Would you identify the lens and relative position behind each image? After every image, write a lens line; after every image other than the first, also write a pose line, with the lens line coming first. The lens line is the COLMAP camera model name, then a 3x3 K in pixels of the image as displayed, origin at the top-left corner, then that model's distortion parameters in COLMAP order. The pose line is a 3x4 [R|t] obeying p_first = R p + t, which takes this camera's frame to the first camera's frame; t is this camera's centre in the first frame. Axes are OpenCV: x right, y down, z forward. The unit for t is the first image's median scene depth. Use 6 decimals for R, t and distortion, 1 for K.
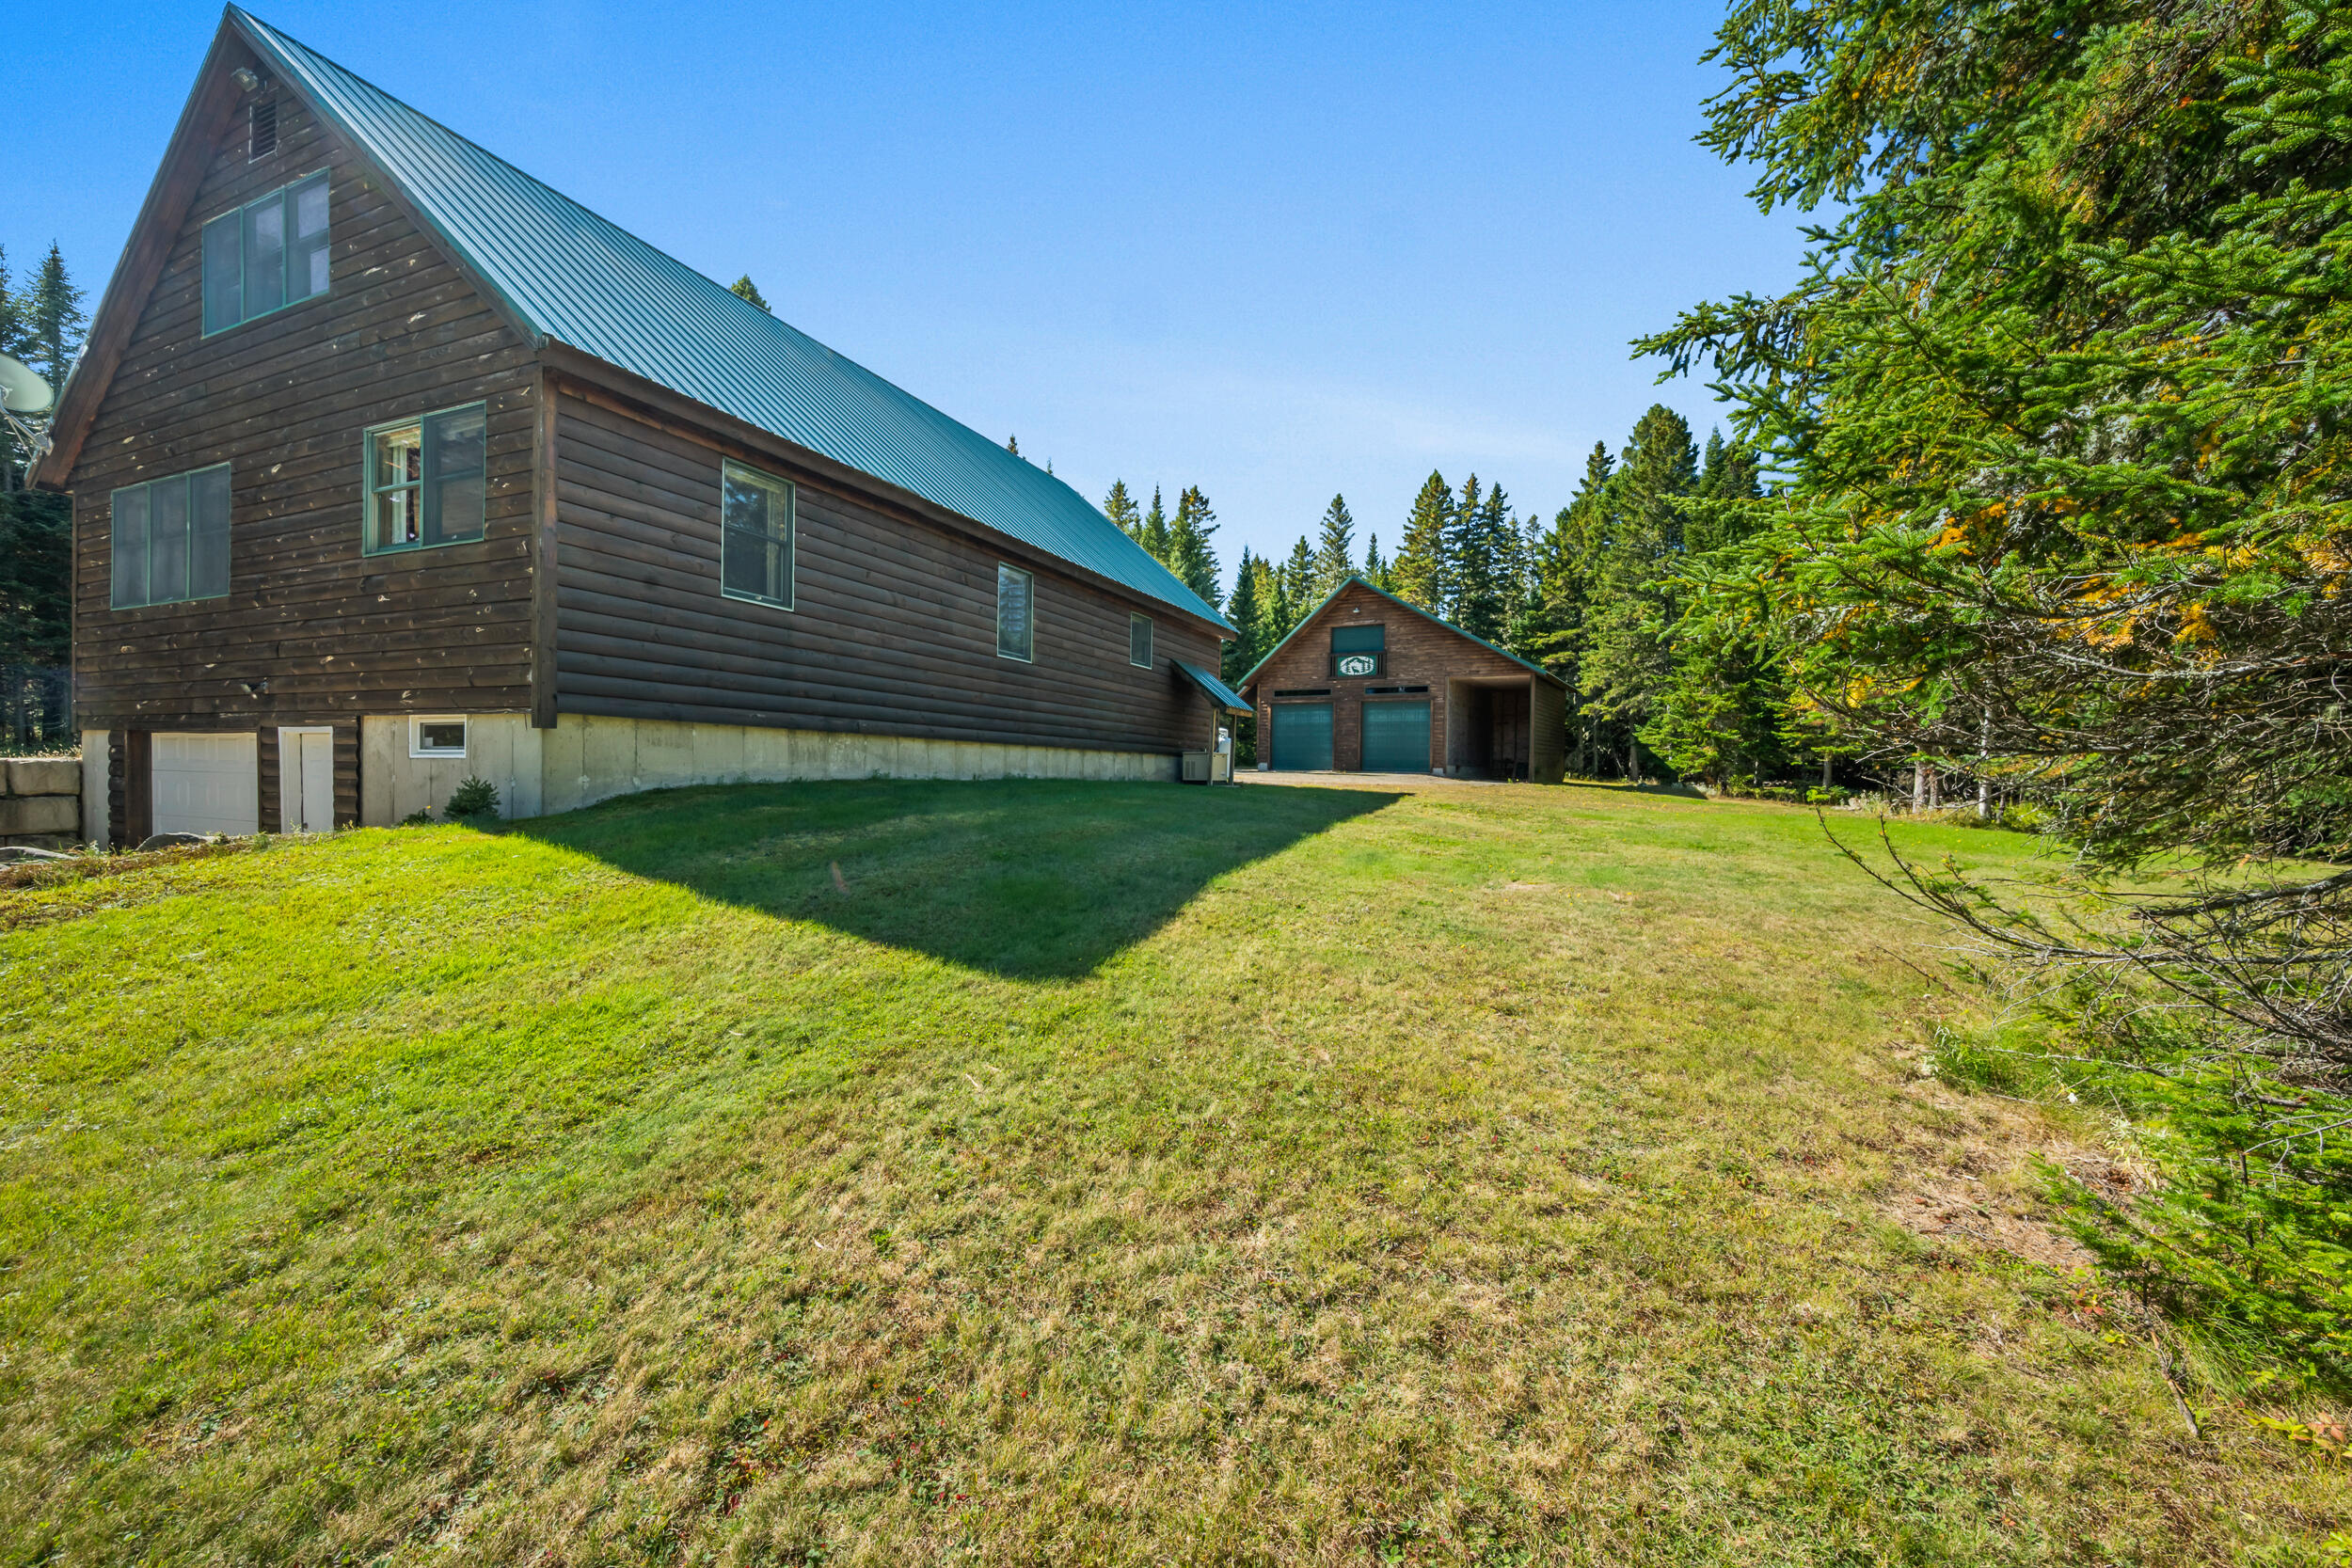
lens RADIAL K [[957.7, 0, 1163.3], [0, 957.7, 795.2], [0, 0, 1]] dist [0.018925, -0.000037]
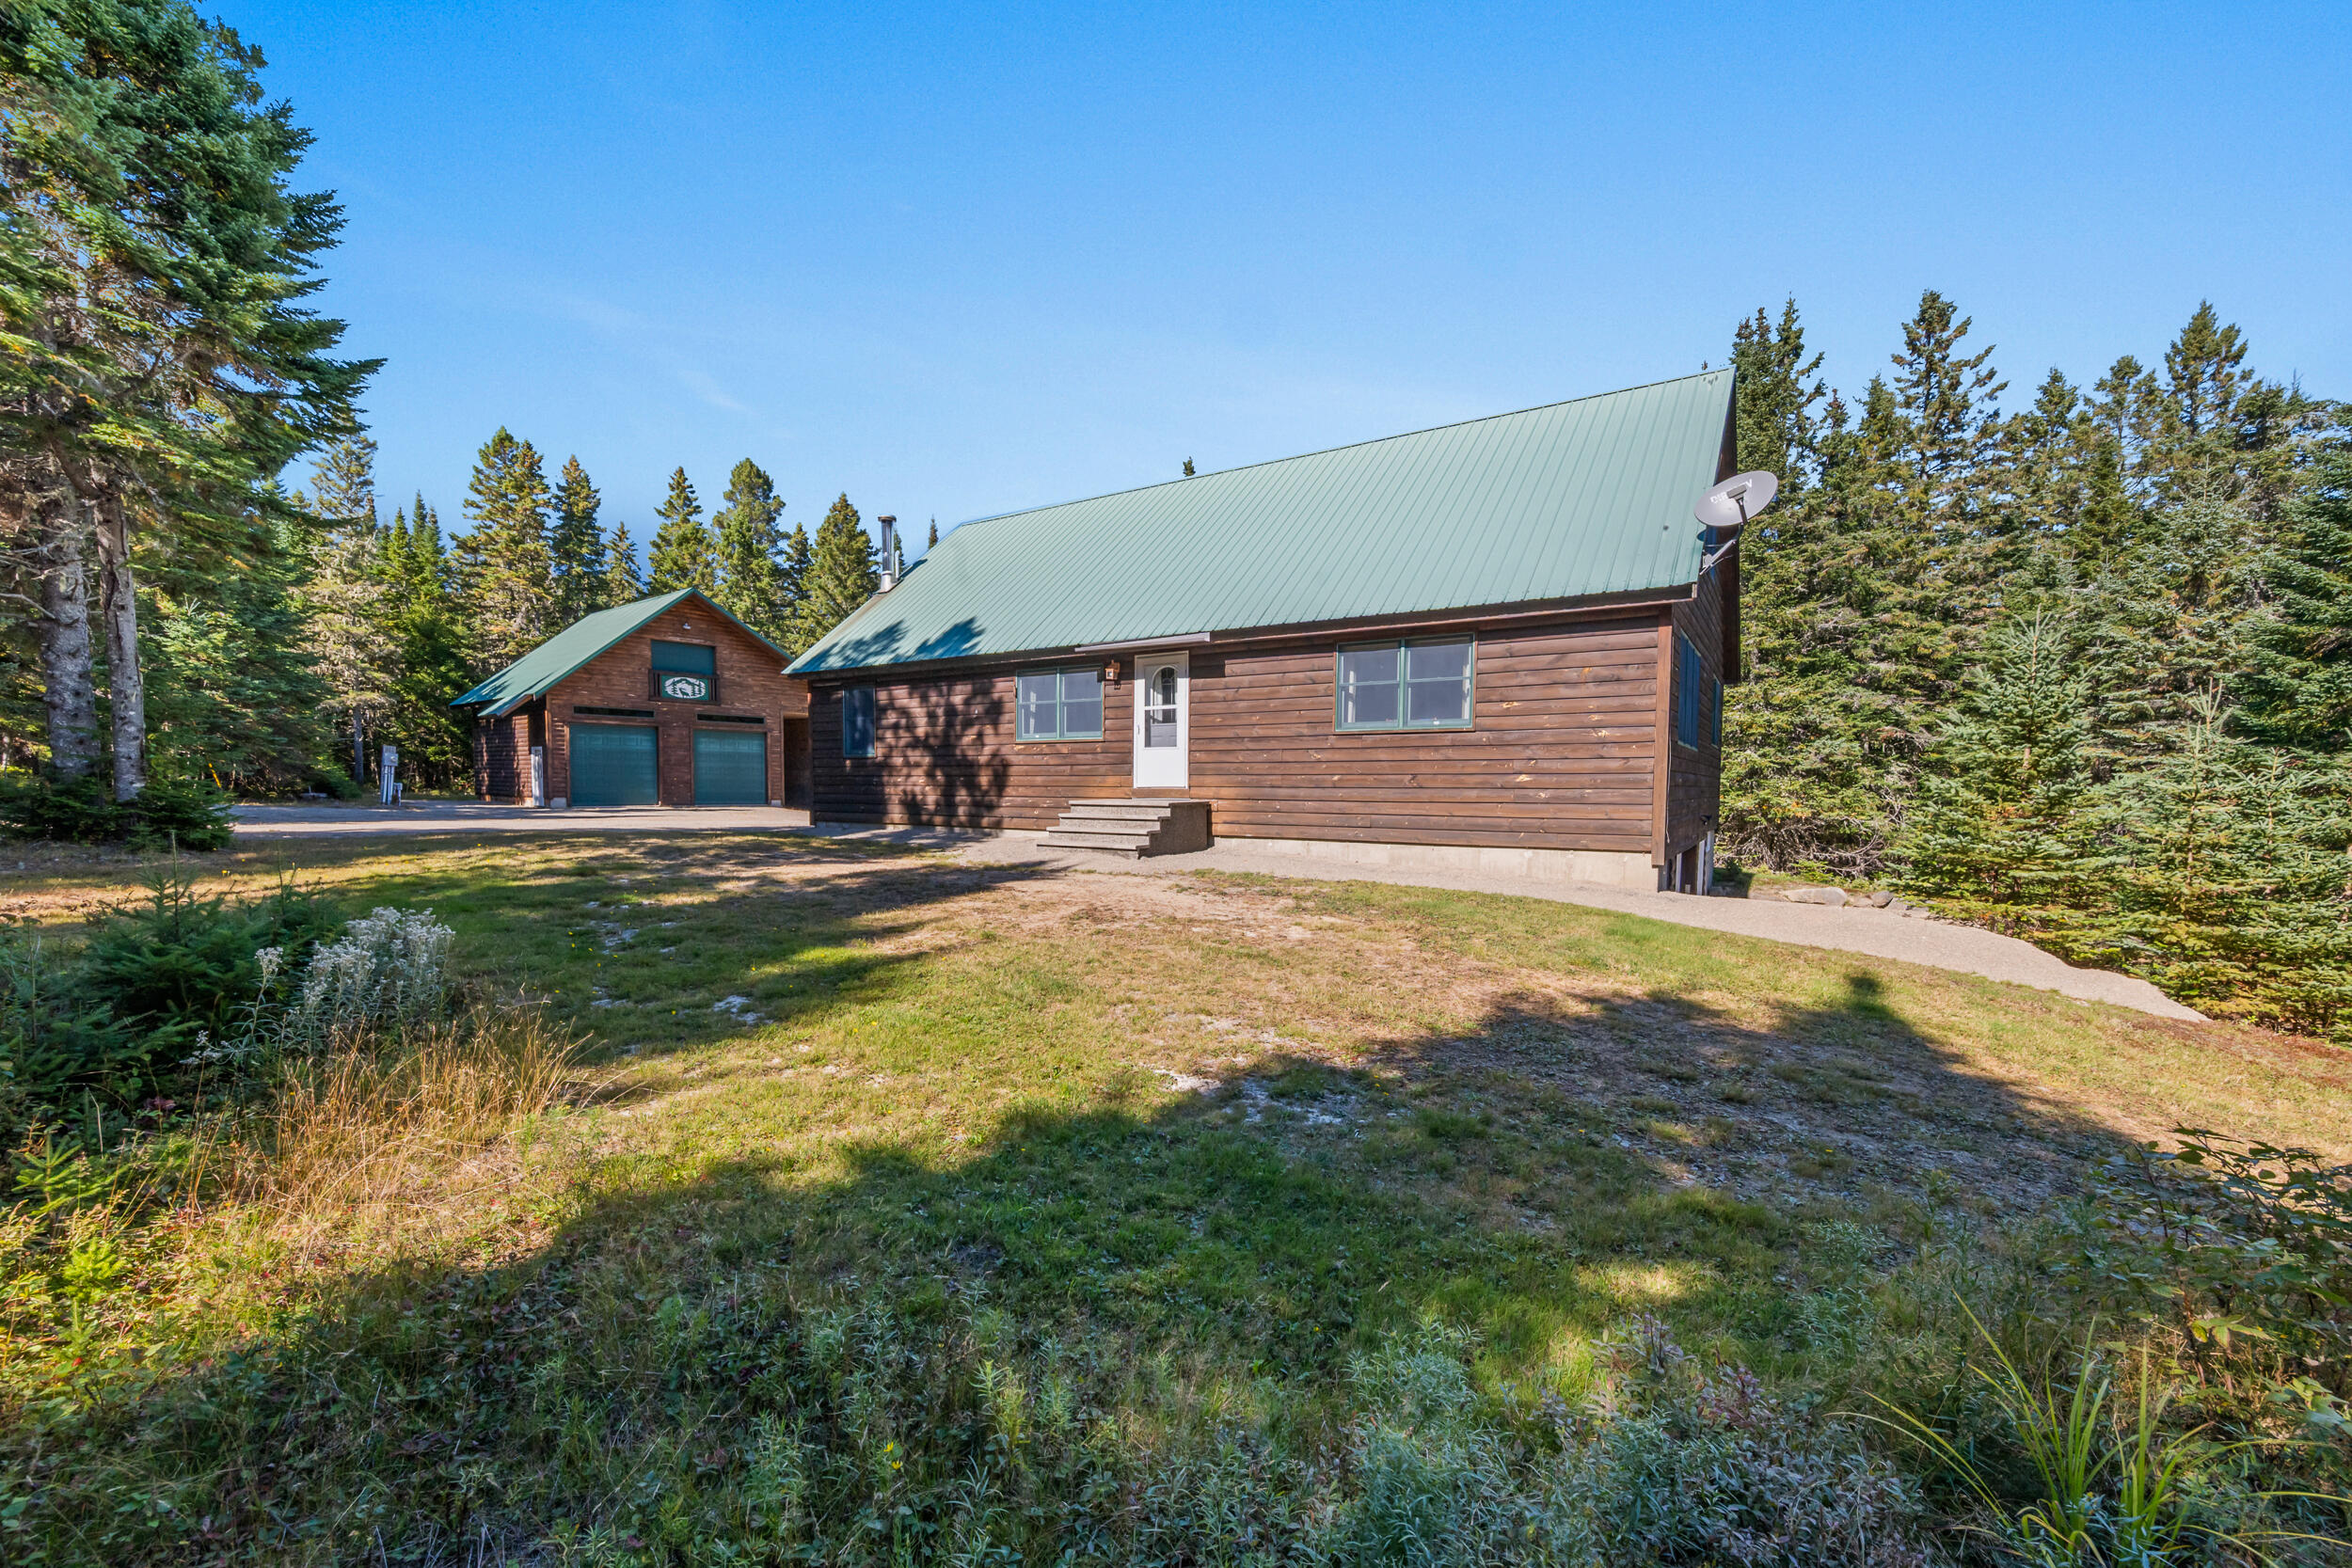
lens RADIAL K [[957.7, 0, 1181.7], [0, 957.7, 771.7], [0, 0, 1]] dist [0.018925, -0.000037]
pose [[0.134835, -0.015245, 0.990751, -0.570545], [0.009644, 0.999854, 0.014072, -0.058480], [-0.990821, 0.007657, 0.134962, 0.377300]]
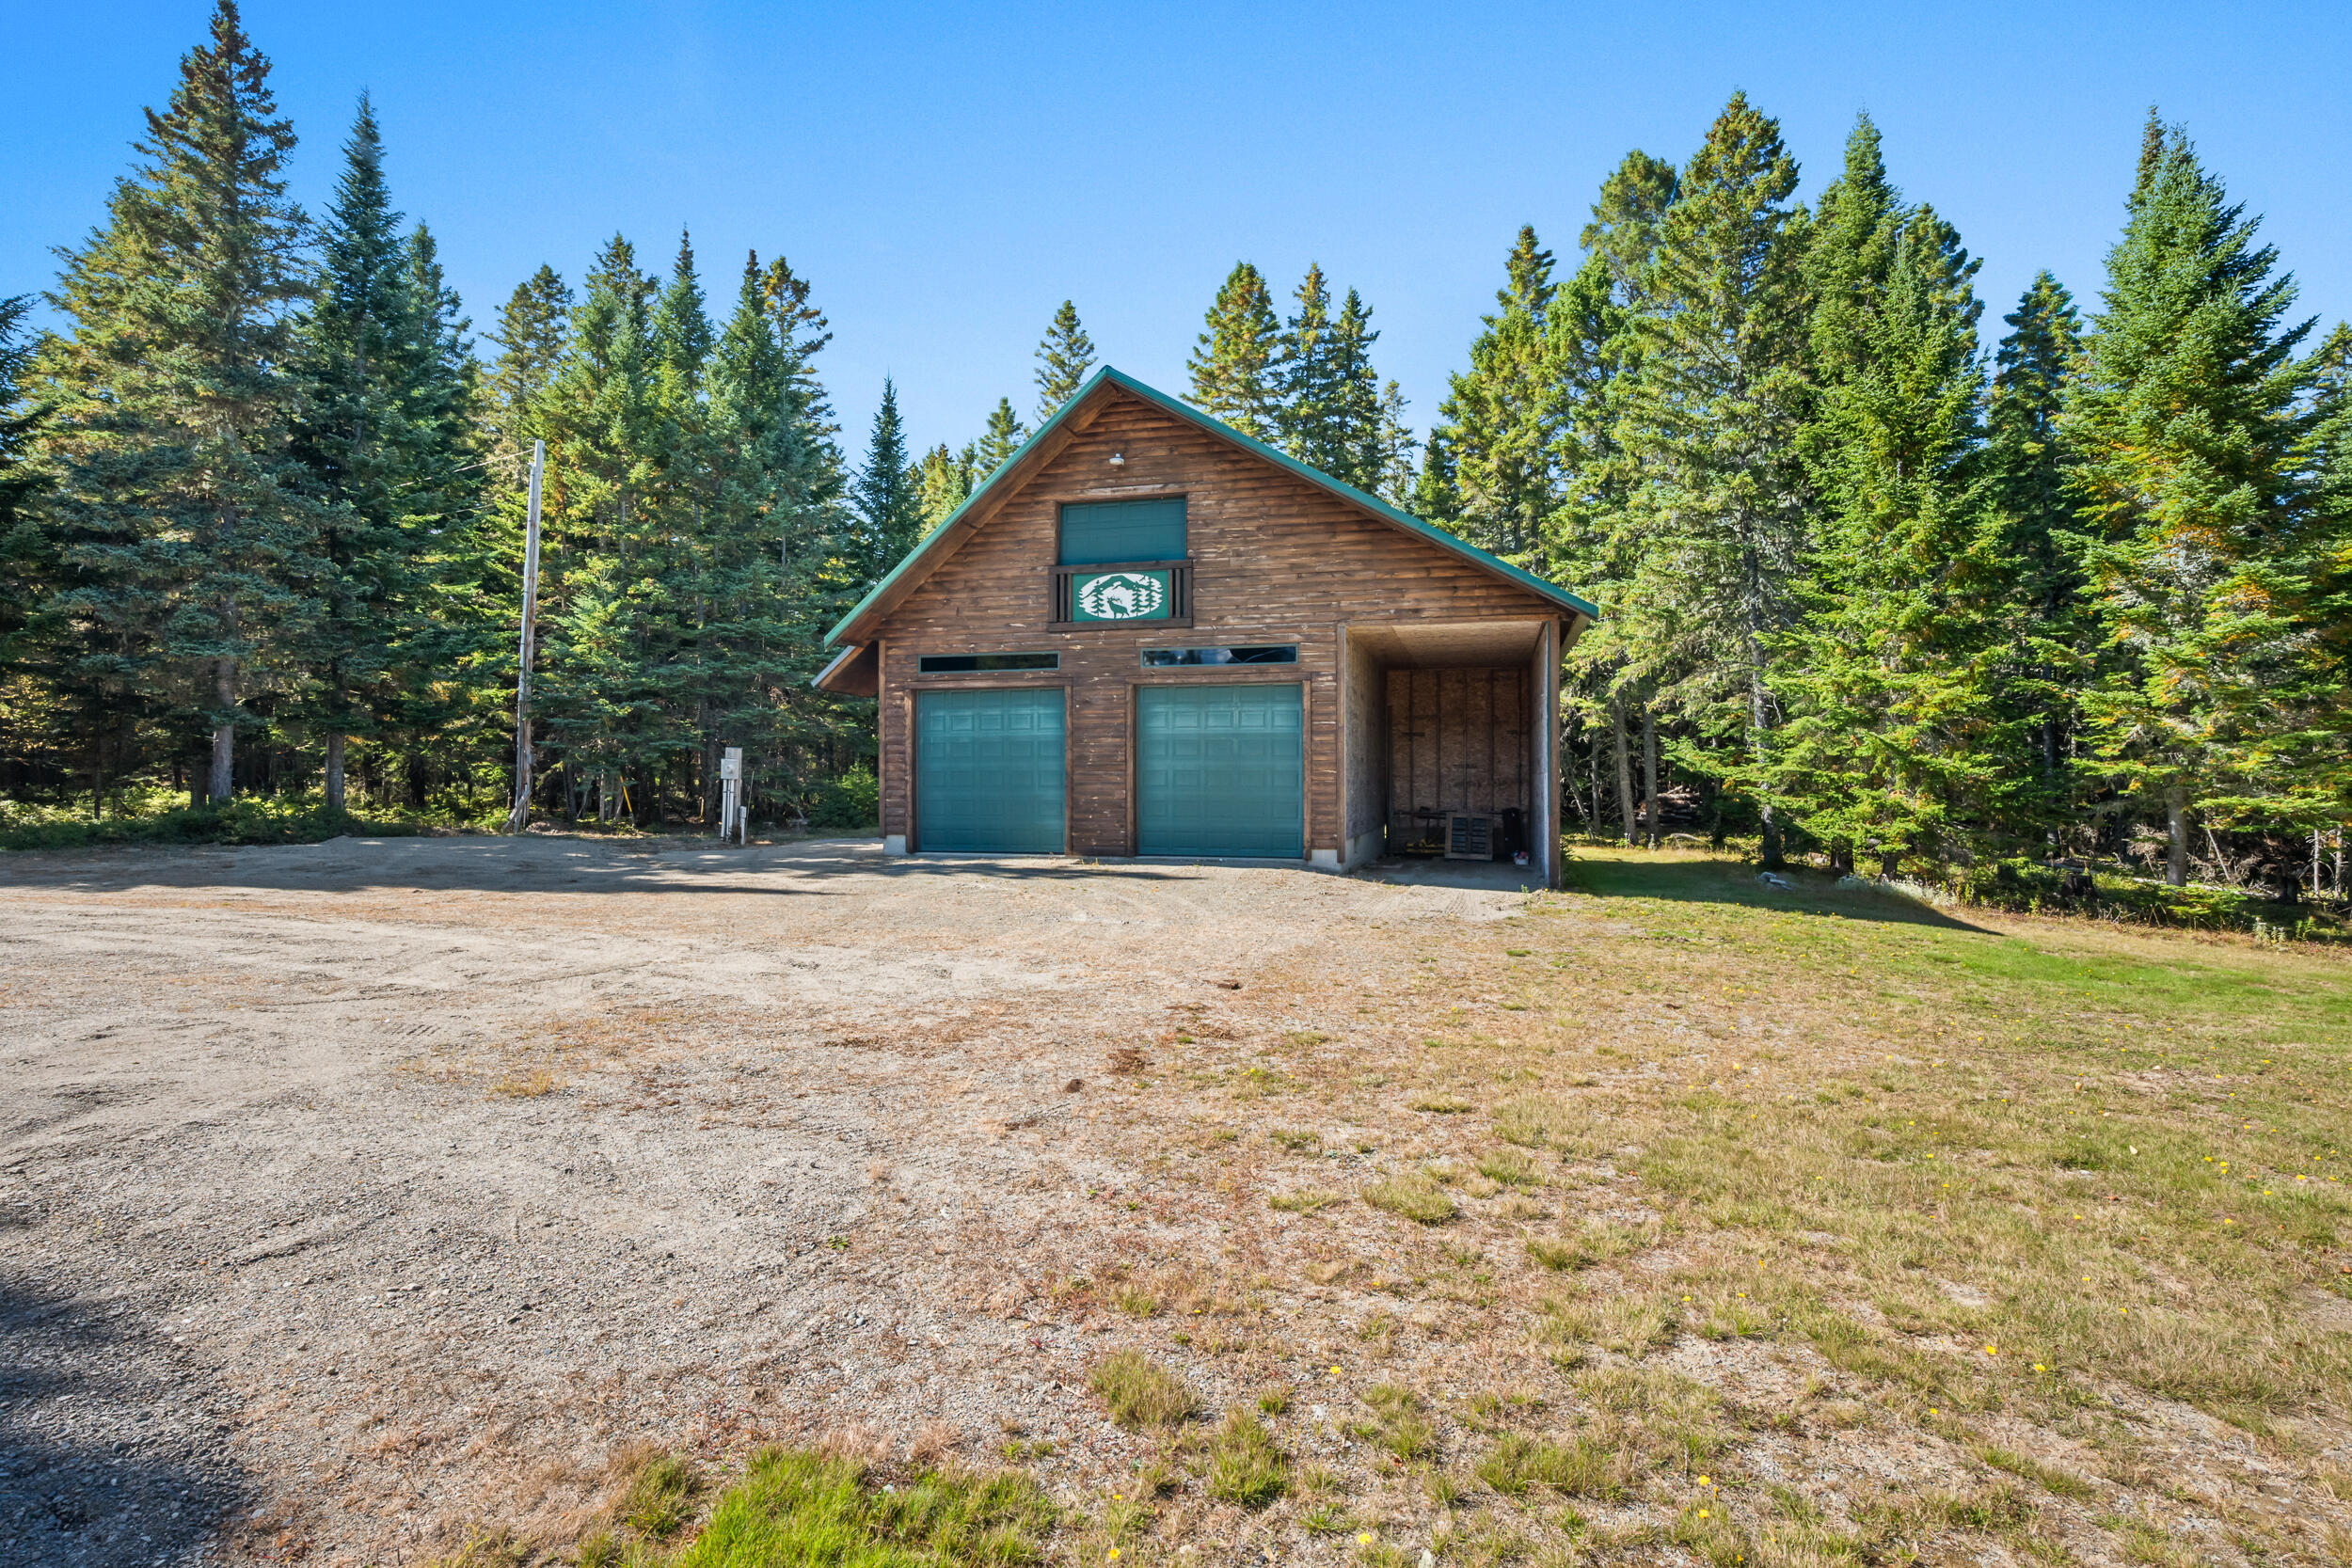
lens RADIAL K [[1160.3, 0, 1178.9], [0, 1160.3, 805.9], [0, 0, 1]] dist [0.001380, 0.000005]
pose [[0.963355, -0.018773, 0.267573, 0.083380], [0.020555, 0.999781, -0.003860, -0.039416], [-0.267442, 0.009219, 0.963530, 0.468561]]
